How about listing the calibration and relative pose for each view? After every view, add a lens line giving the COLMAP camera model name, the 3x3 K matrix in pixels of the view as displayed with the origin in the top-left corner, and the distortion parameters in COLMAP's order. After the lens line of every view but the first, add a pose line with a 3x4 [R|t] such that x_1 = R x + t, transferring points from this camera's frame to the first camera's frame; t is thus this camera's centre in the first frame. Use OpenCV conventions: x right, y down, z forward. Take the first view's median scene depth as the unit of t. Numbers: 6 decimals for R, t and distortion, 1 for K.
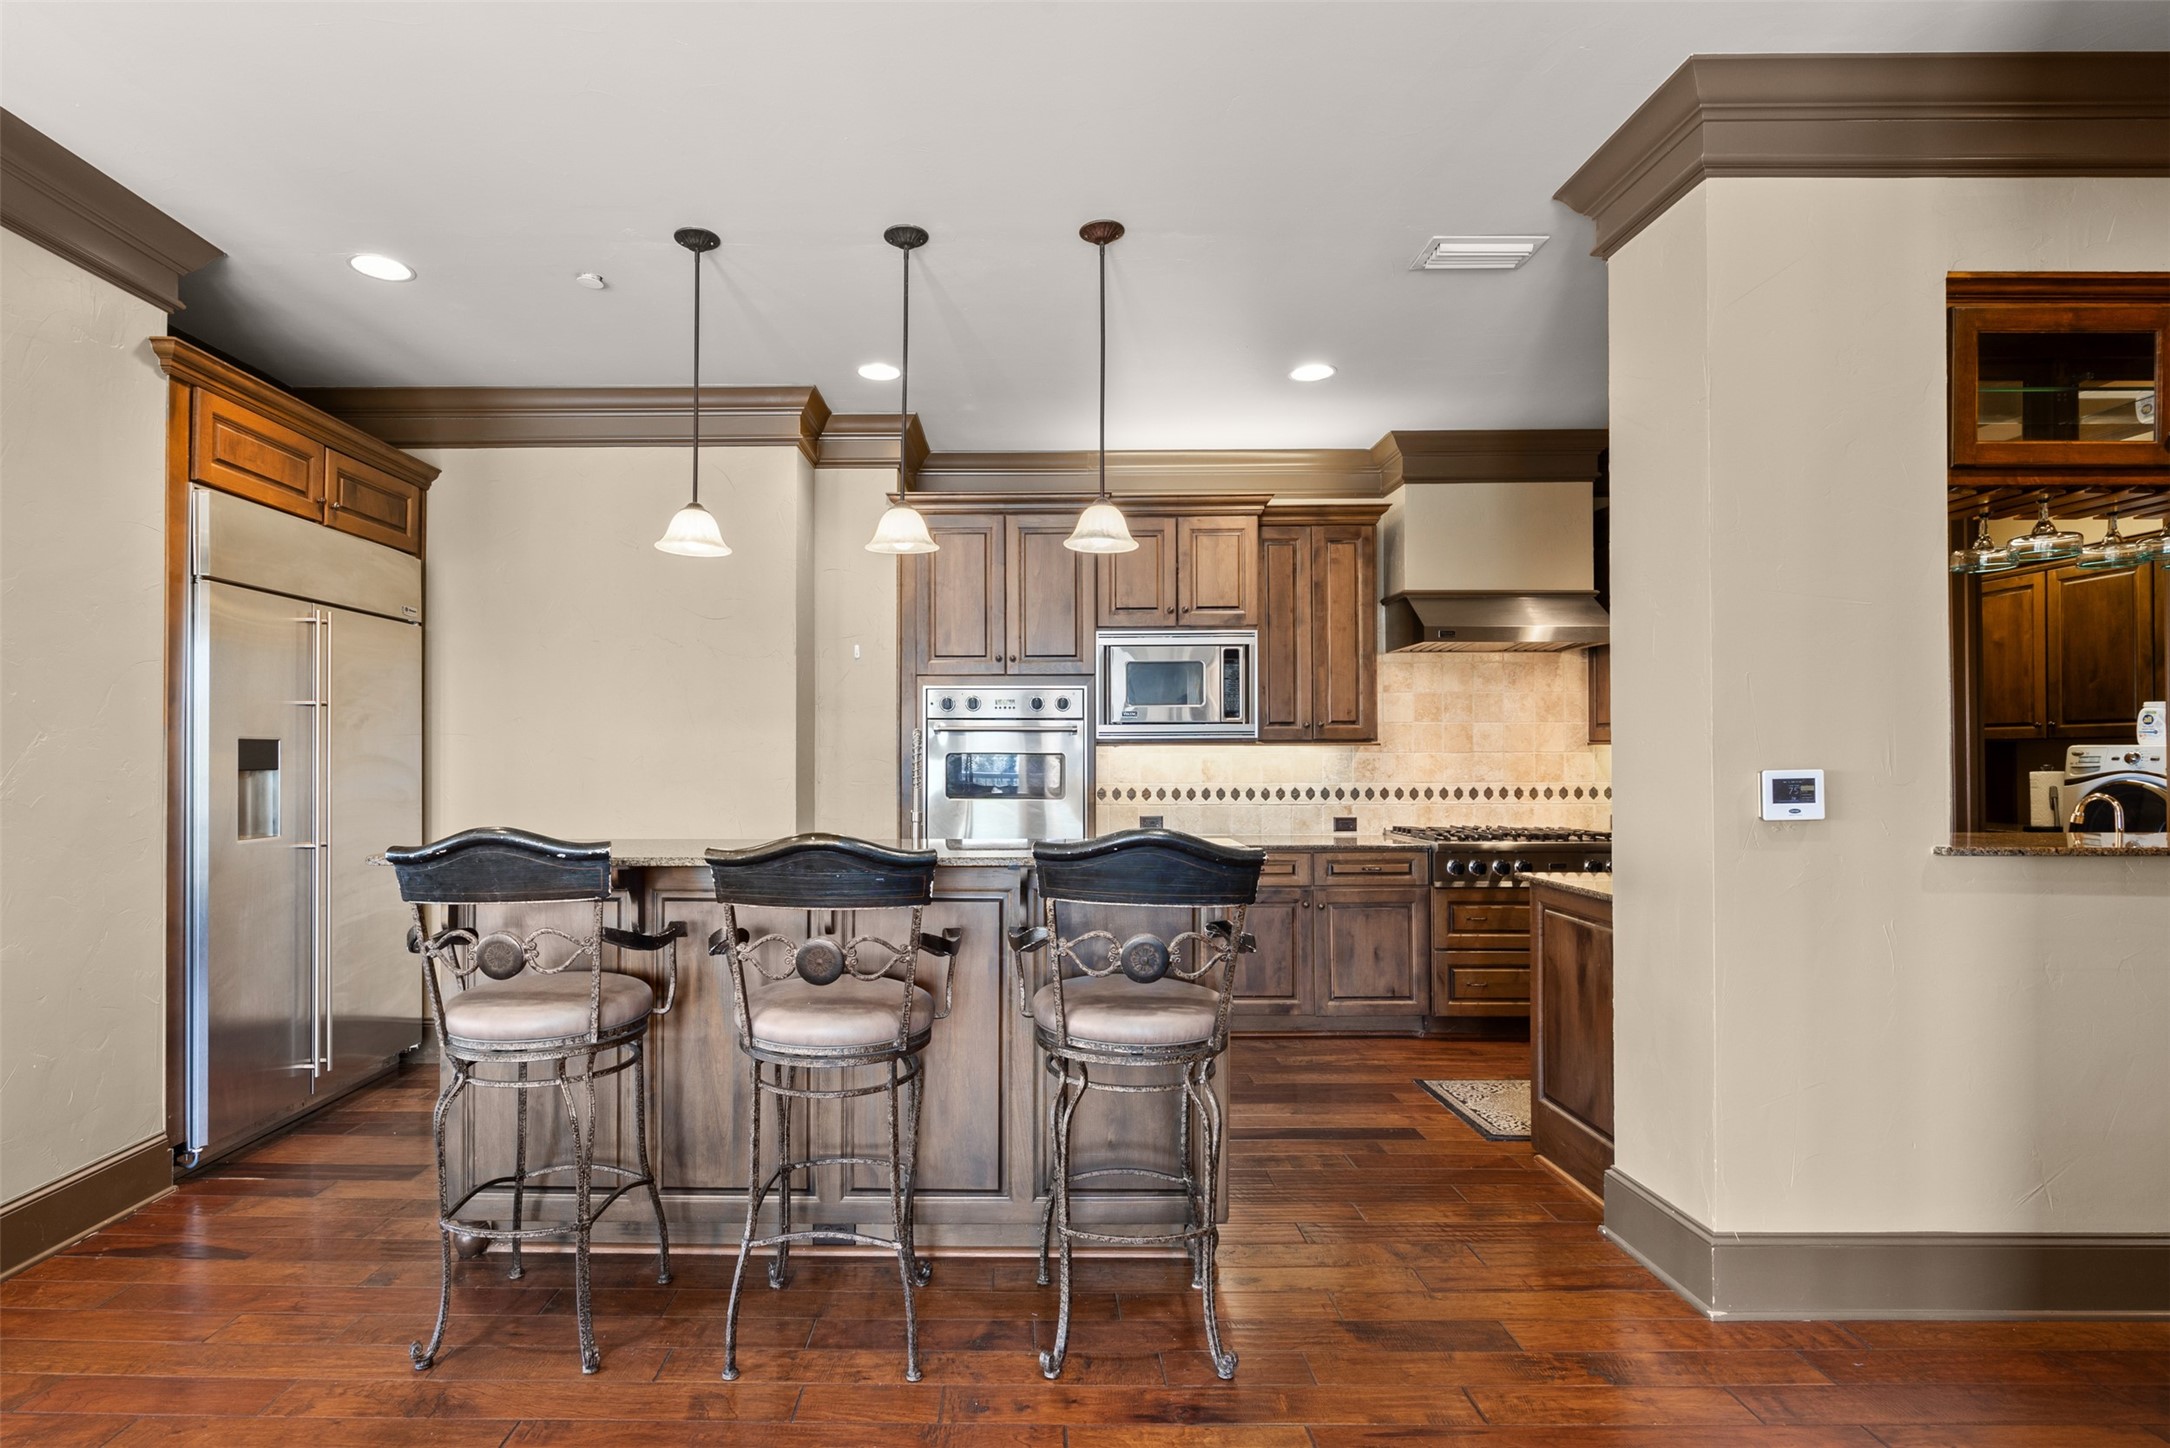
lens RADIAL K [[1073.0, 0, 1006.7], [0, 1073.0, 754.9], [0, 0, 1]] dist [-0.004403, -0.000367]
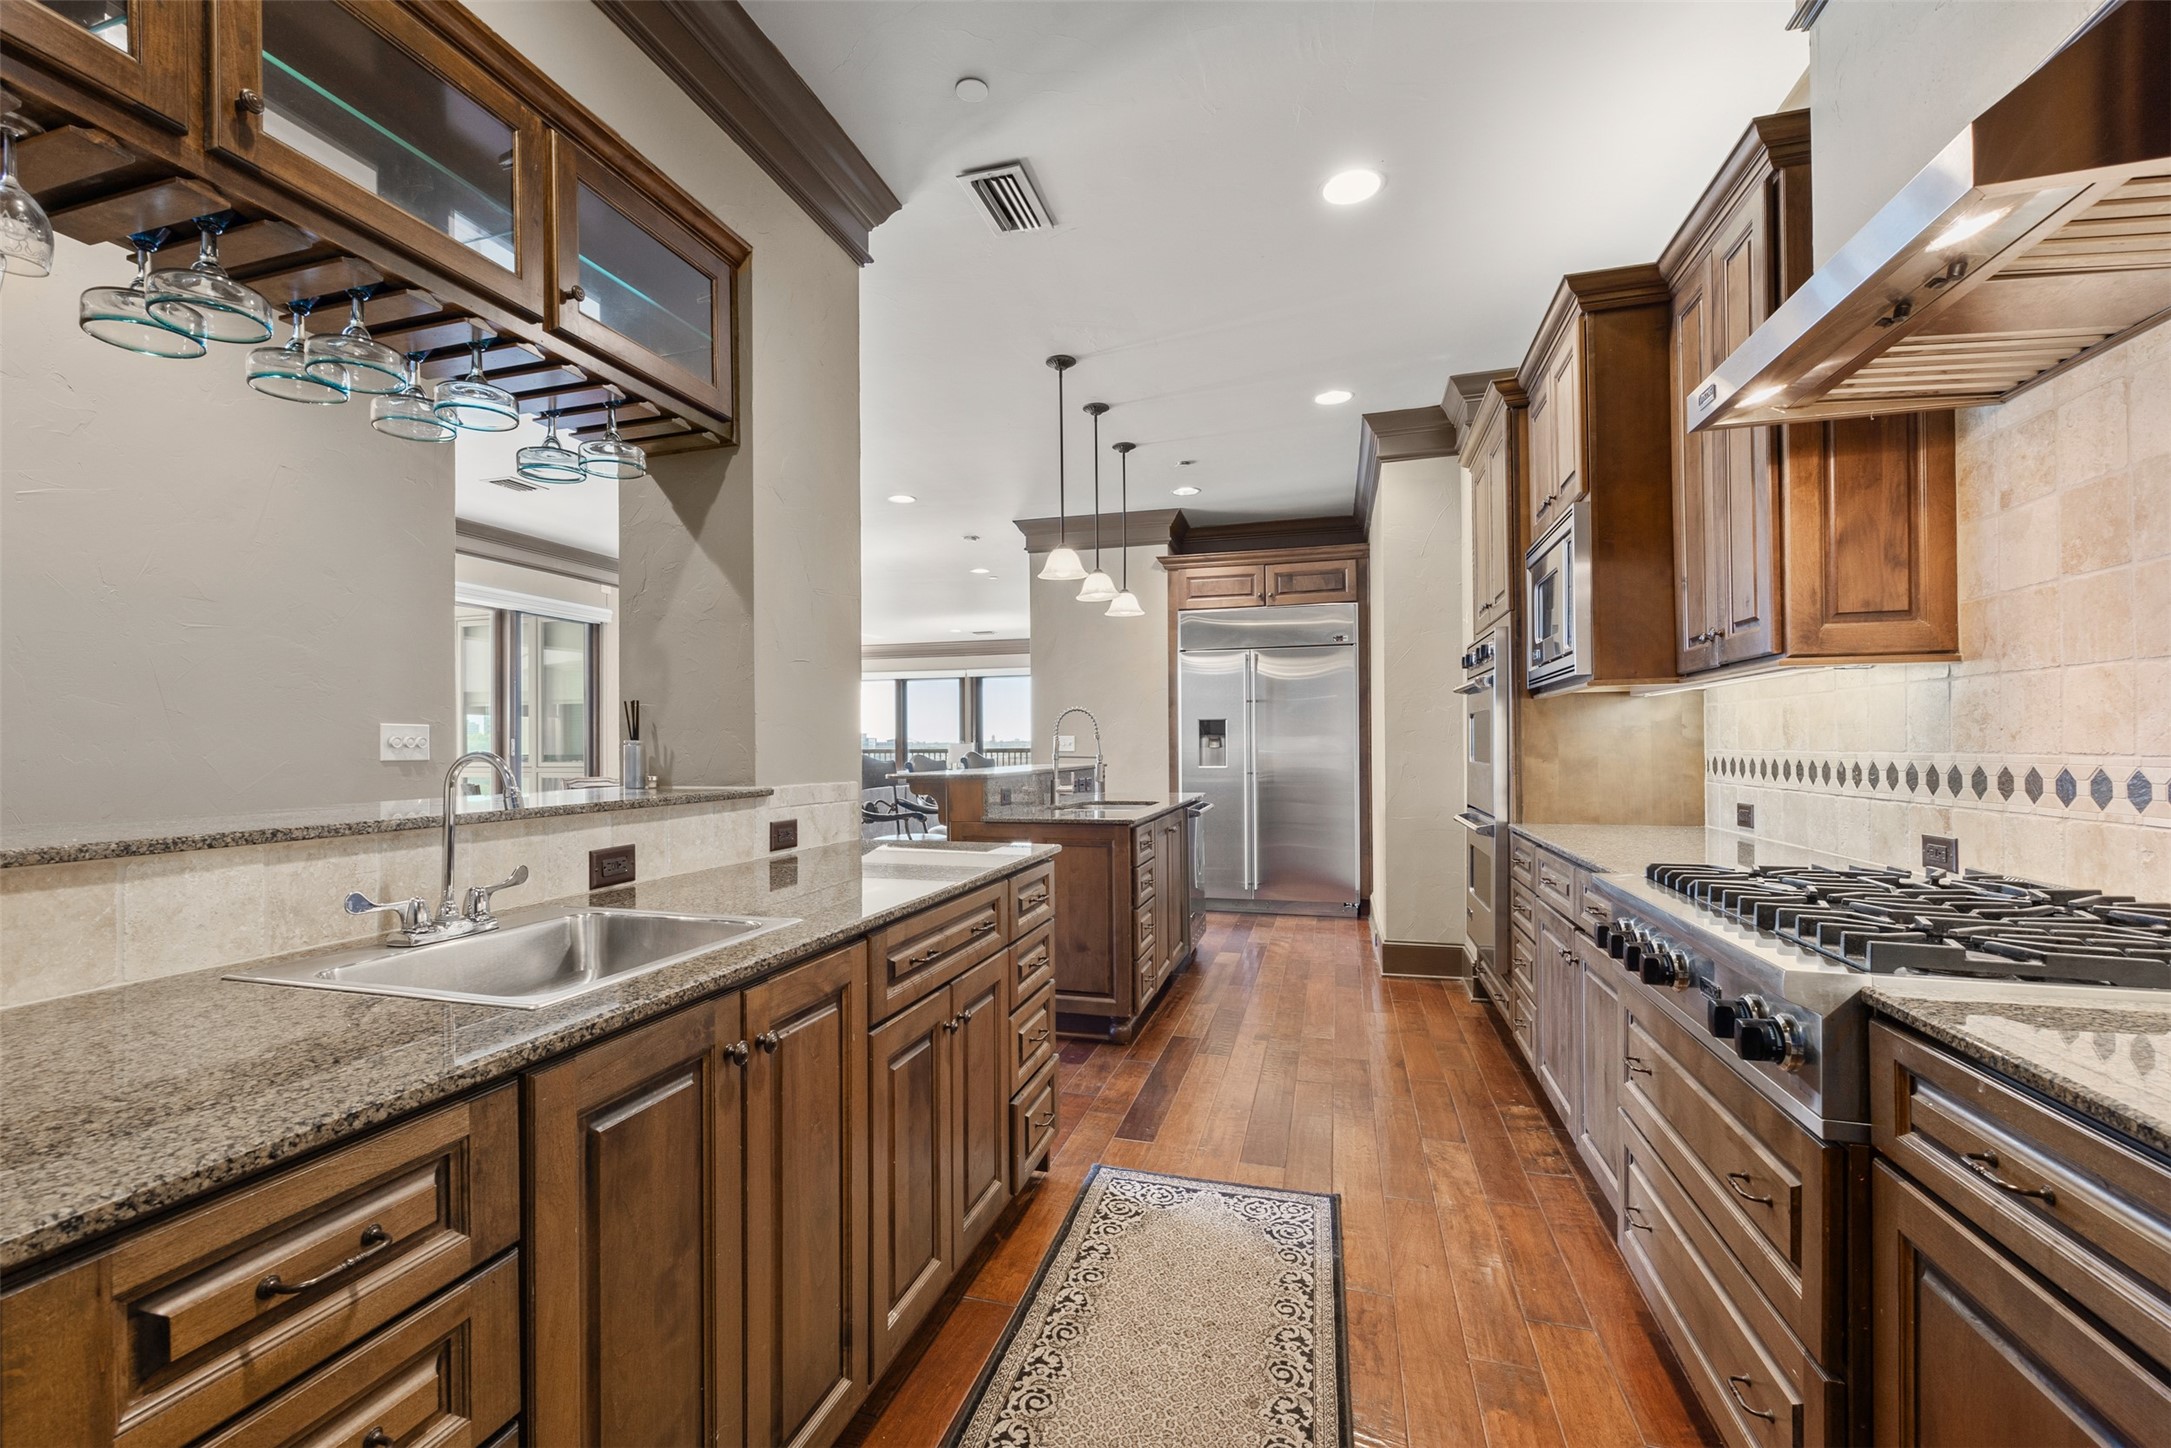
lens RADIAL K [[935.6, 0, 1034.0], [0, 935.6, 741.2], [0, 0, 1]] dist [0.000663, 0.000036]
pose [[-0.300344, 0.000280, -0.953831, 0.763849], [0.007412, 0.999970, -0.002040, 0.019680], [0.953802, -0.007683, -0.300337, 0.776908]]
